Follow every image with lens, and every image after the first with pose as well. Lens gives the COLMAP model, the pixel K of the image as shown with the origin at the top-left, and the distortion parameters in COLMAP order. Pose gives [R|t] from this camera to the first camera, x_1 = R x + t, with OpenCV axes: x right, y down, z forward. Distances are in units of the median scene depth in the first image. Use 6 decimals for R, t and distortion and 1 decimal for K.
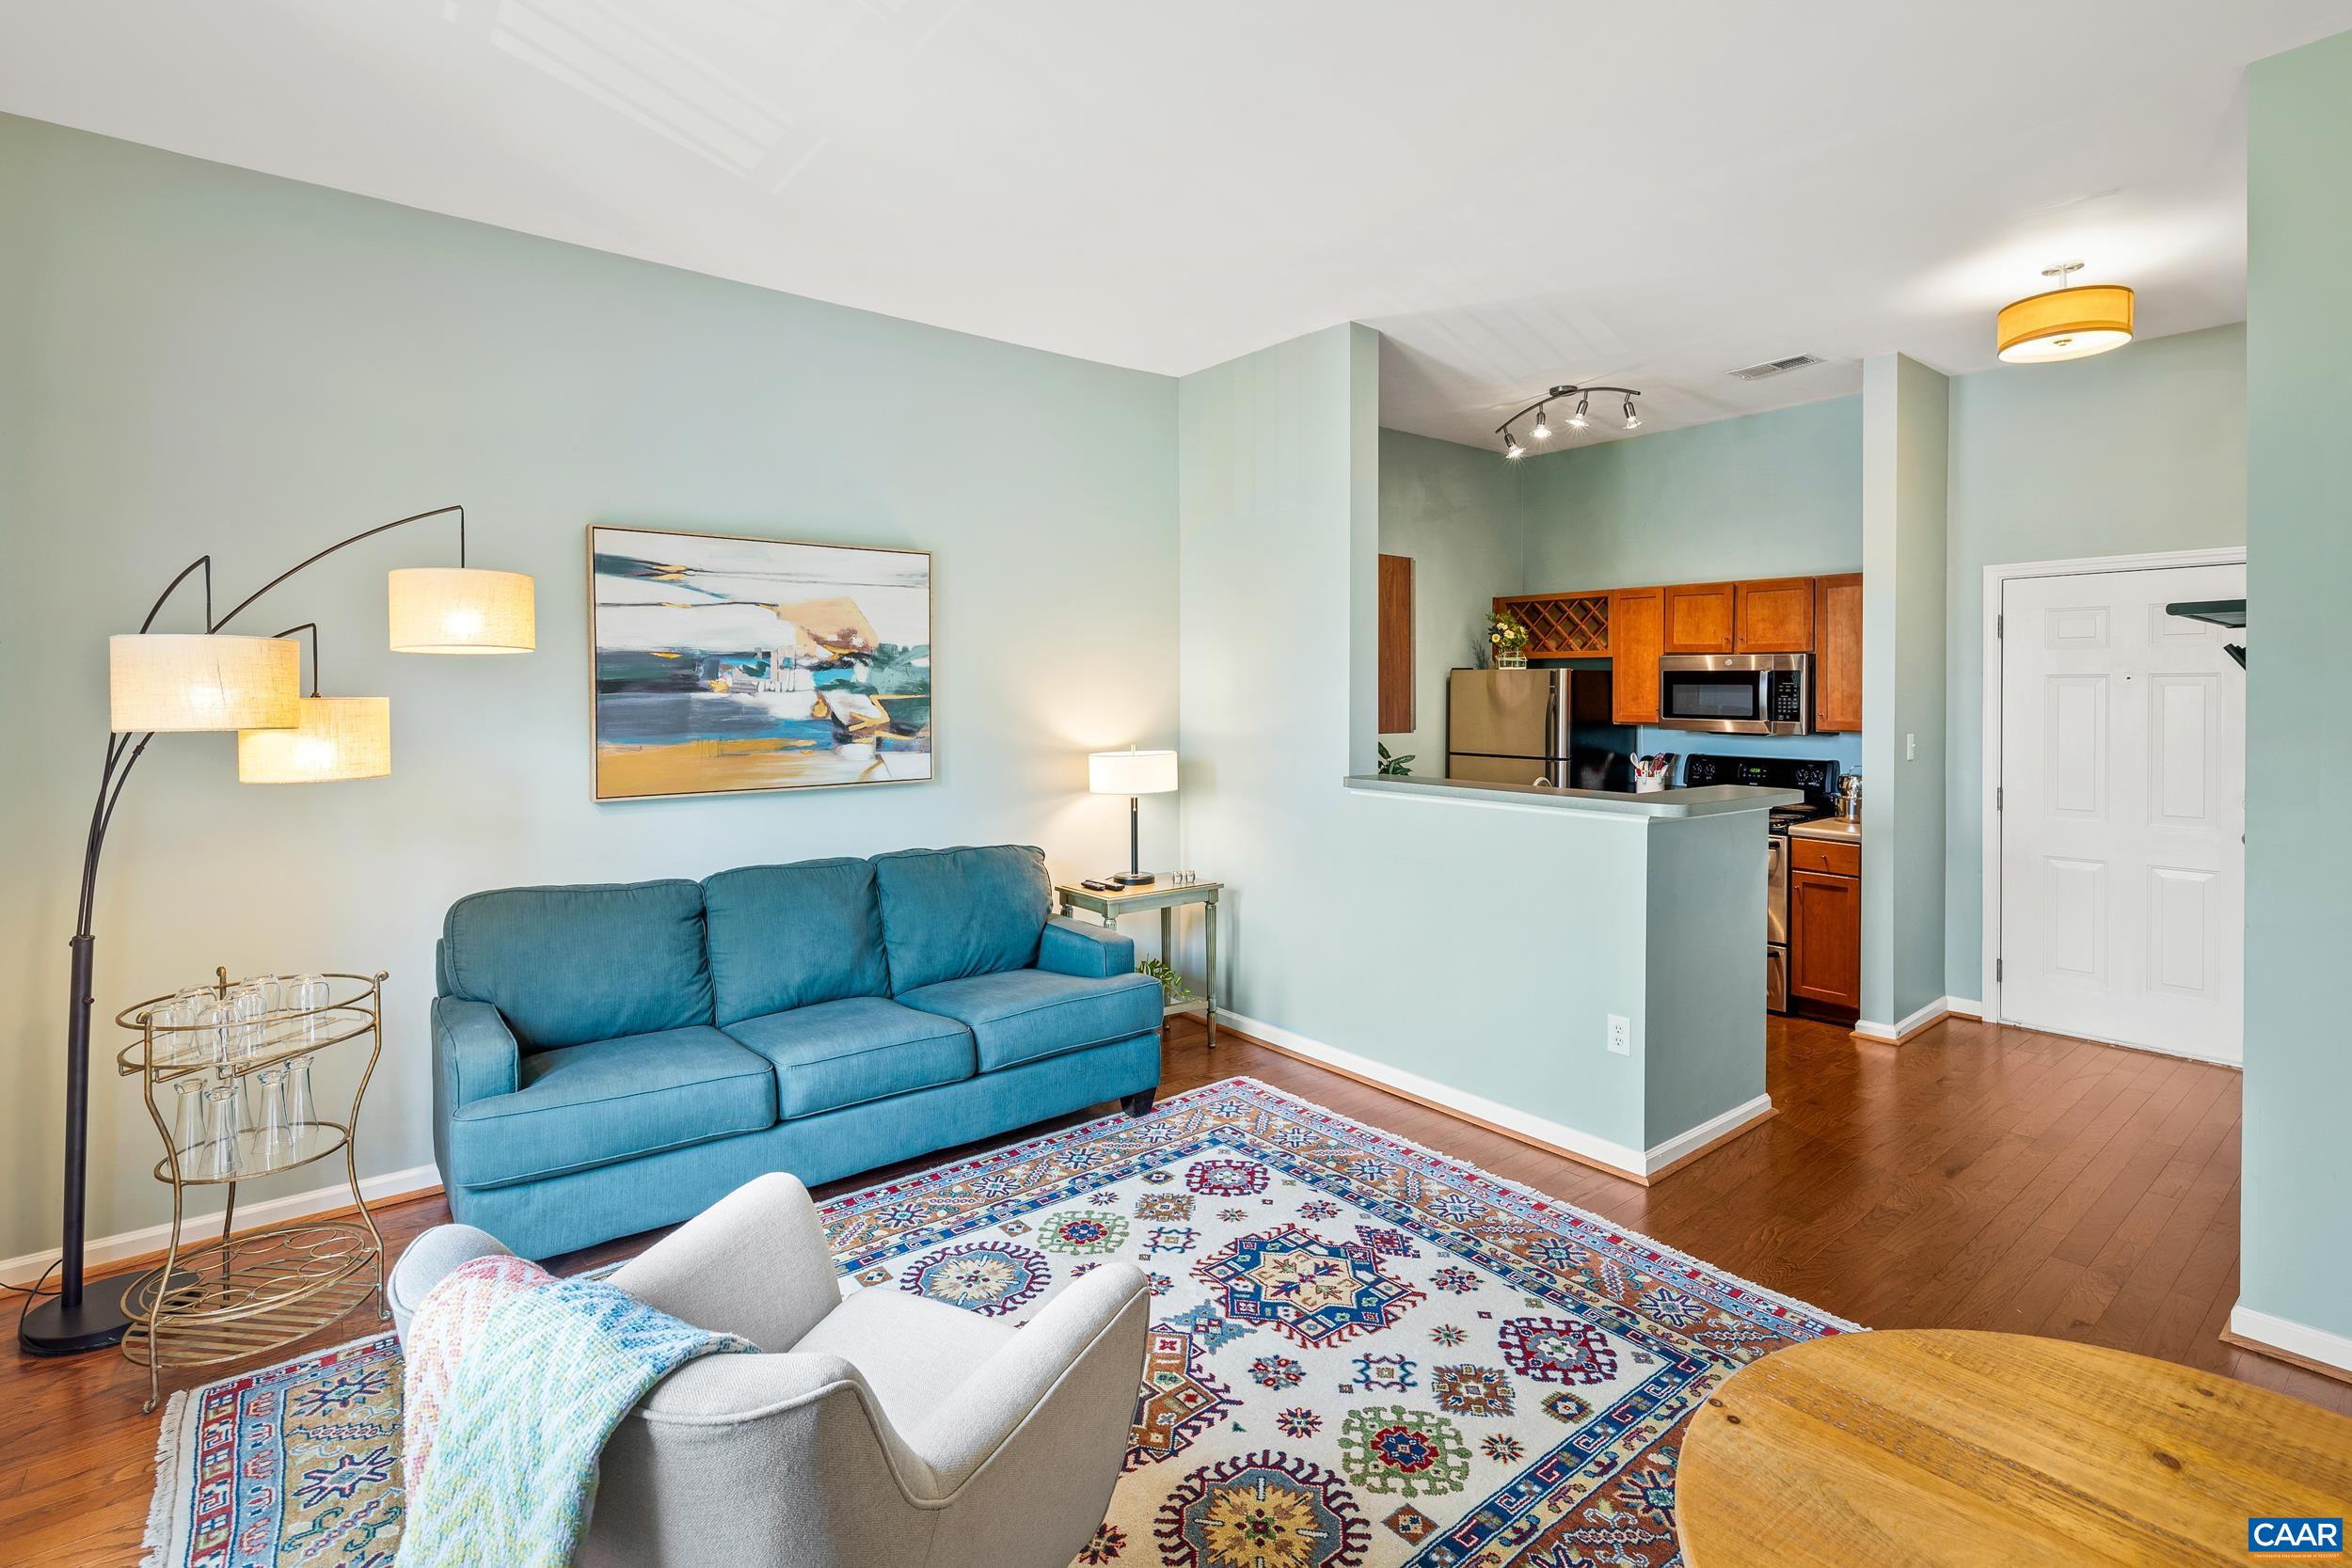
lens RADIAL K [[1094.8, 0, 1229.0], [0, 1094.8, 702.7], [0, 0, 1]] dist [-0.001595, -0.000784]
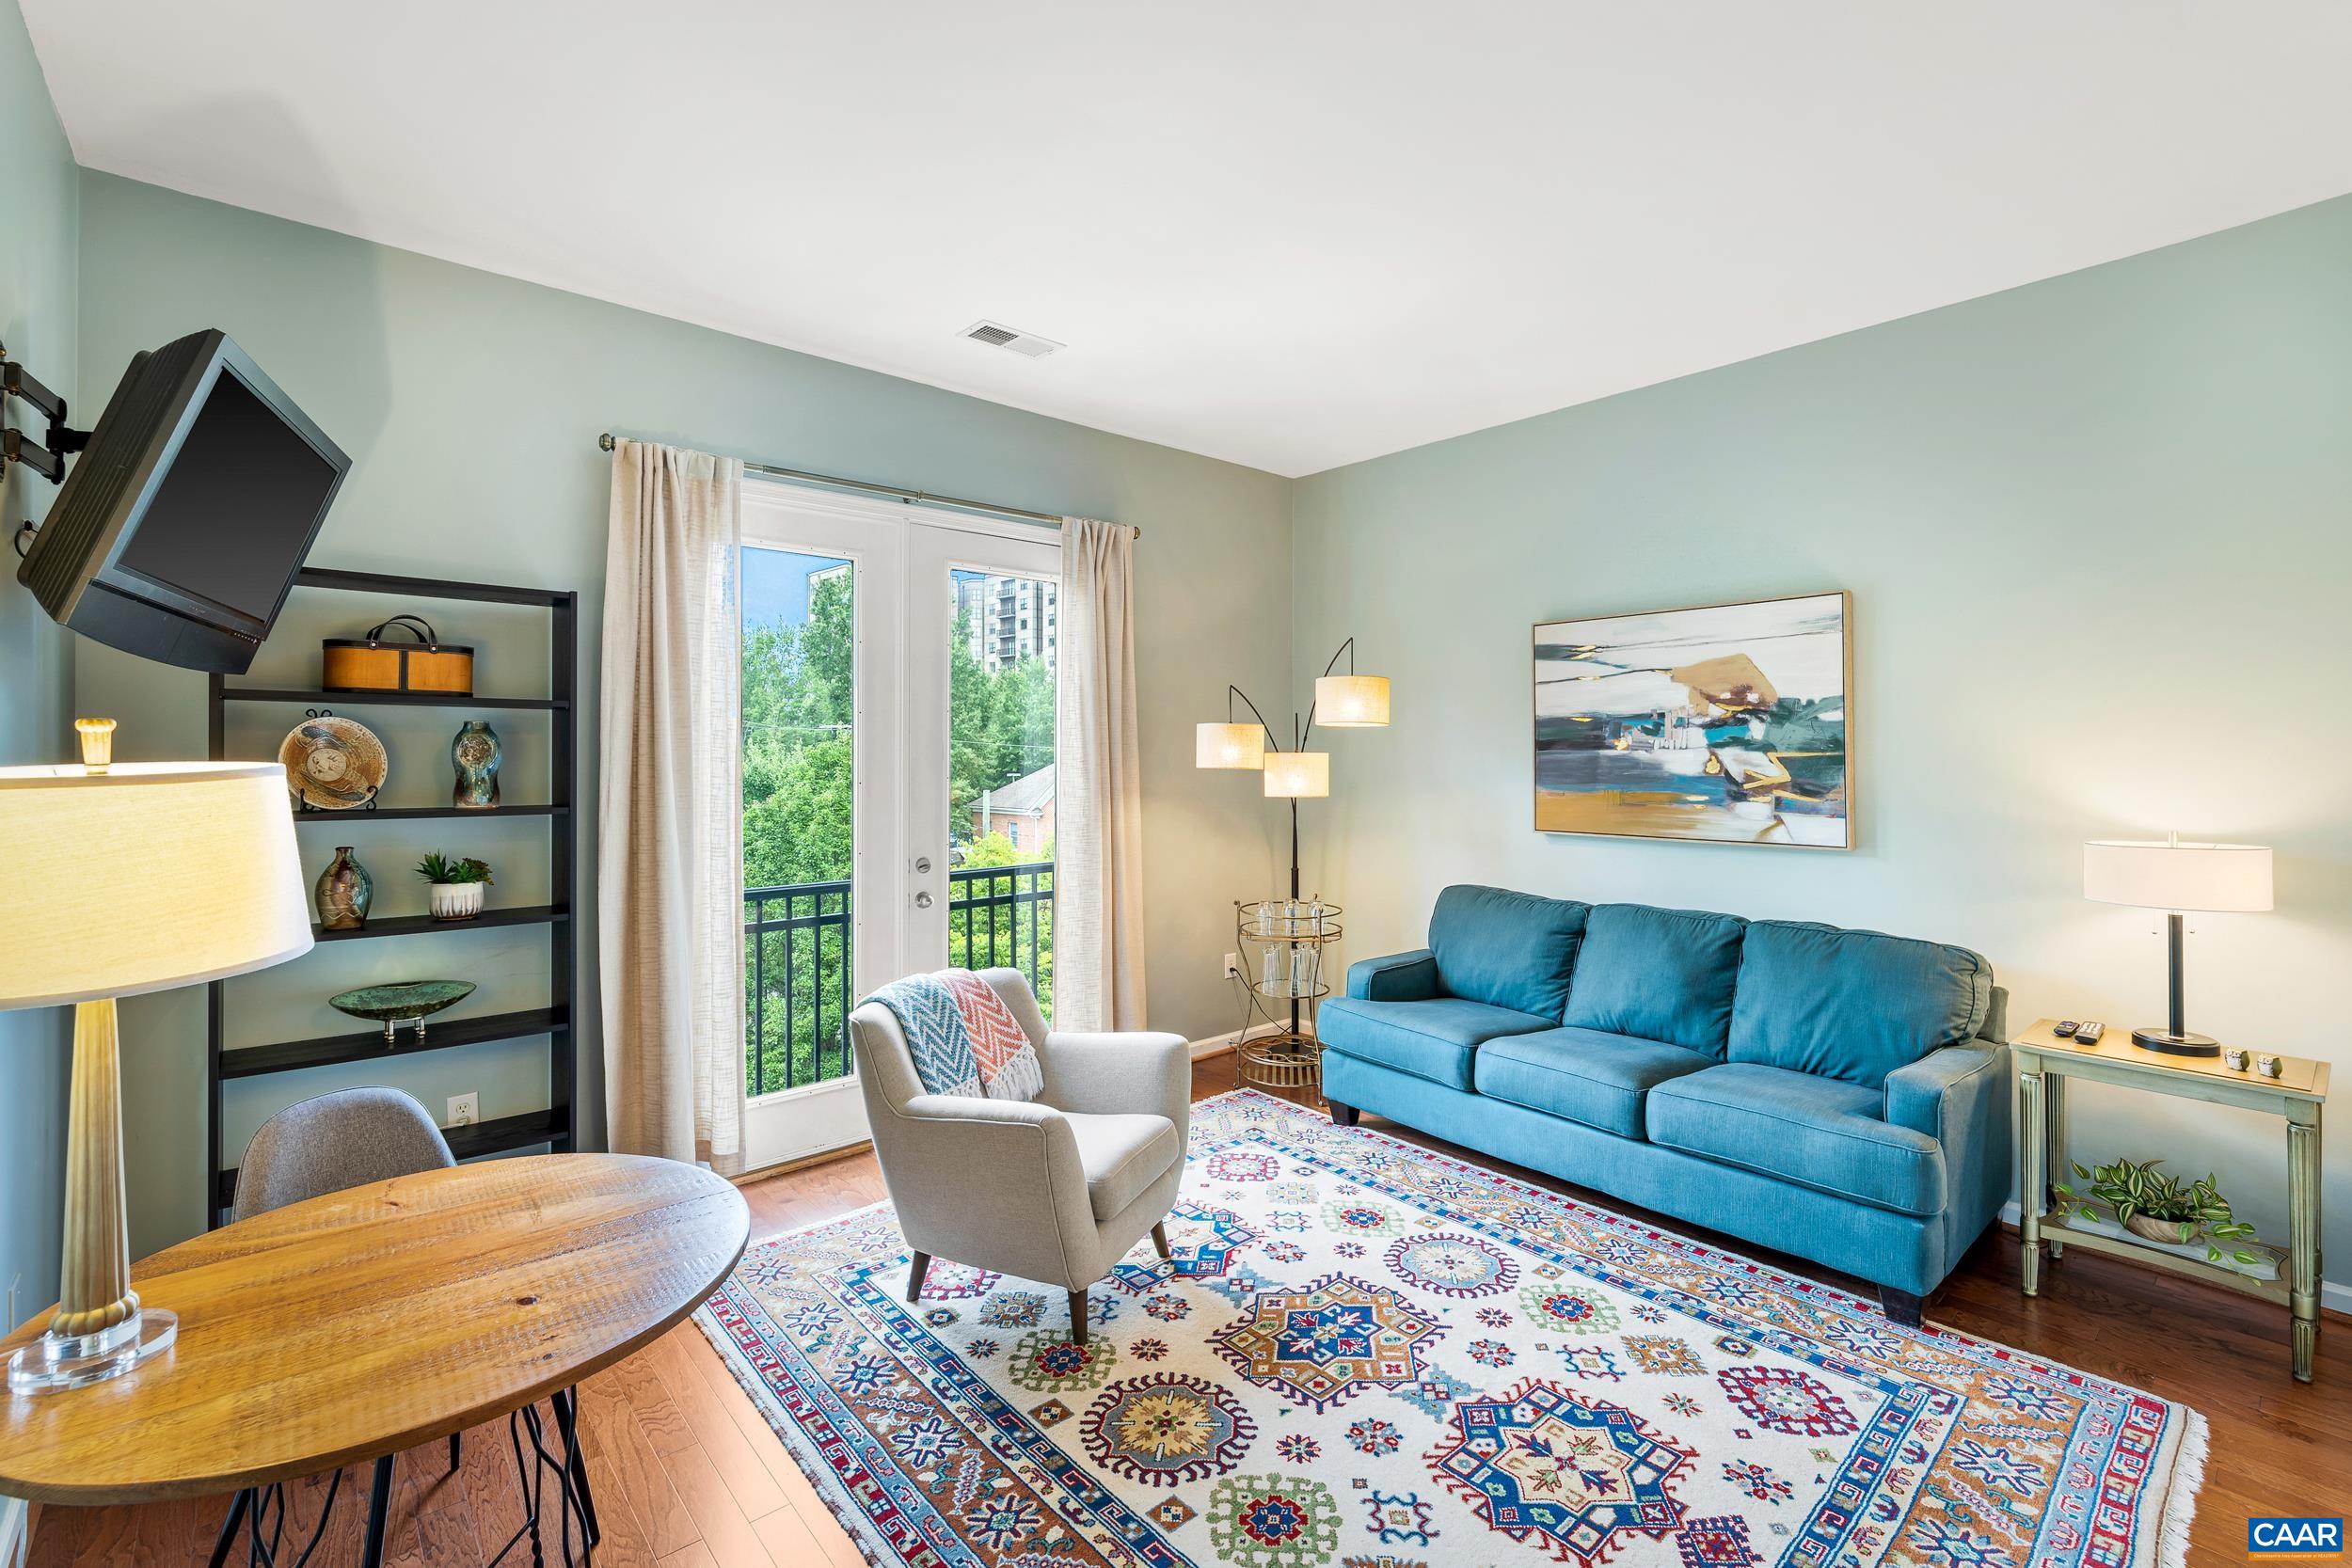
lens RADIAL K [[1050.0, 0, 1191.4], [0, 1050.0, 748.0], [0, 0, 1]] dist [0.002479, -0.000067]
pose [[0.026462, 0.000395, -0.999650, 0.770948], [-0.006392, 0.999980, 0.000226, -0.010357], [0.999629, 0.006384, 0.026464, 0.623999]]
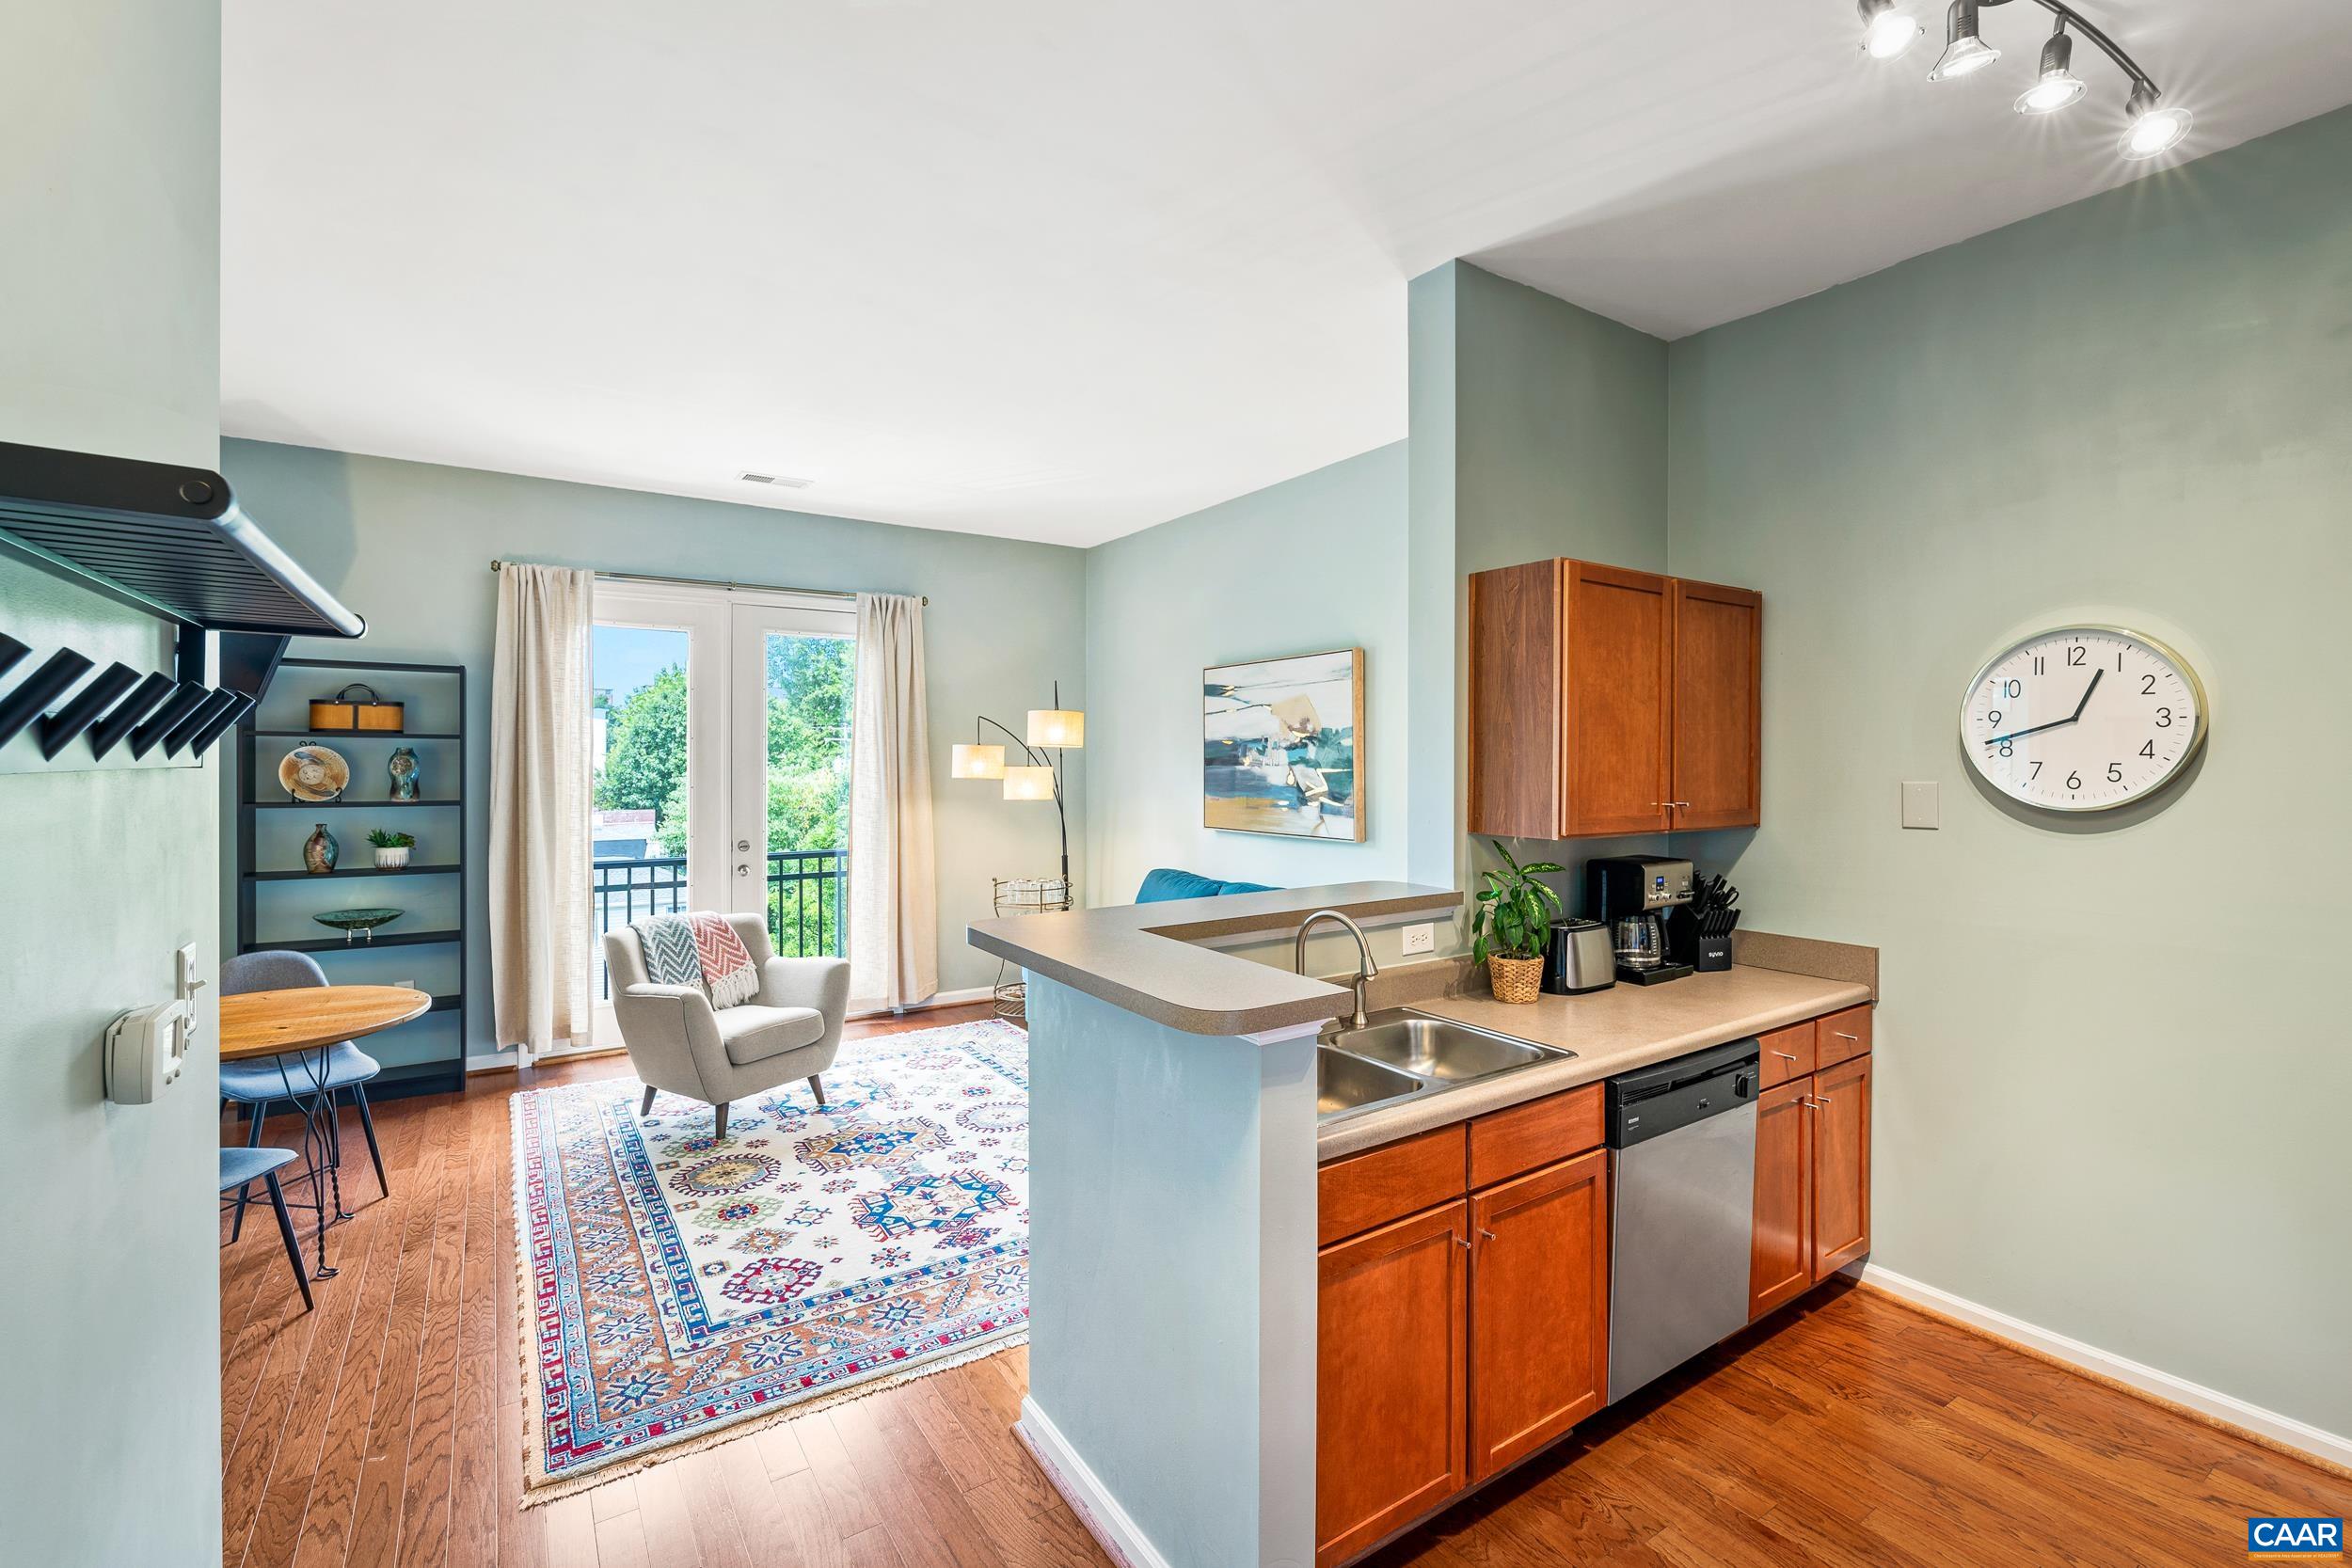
lens RADIAL K [[1035.8, 0, 1177.6], [0, 1035.8, 763.8], [0, 0, 1]] dist [0.015322, -0.000086]
pose [[-0.119580, 0.008047, -0.992792, 1.180964], [-0.007995, 0.999927, 0.009068, -0.029574], [0.992792, 0.009022, -0.119507, 1.305022]]
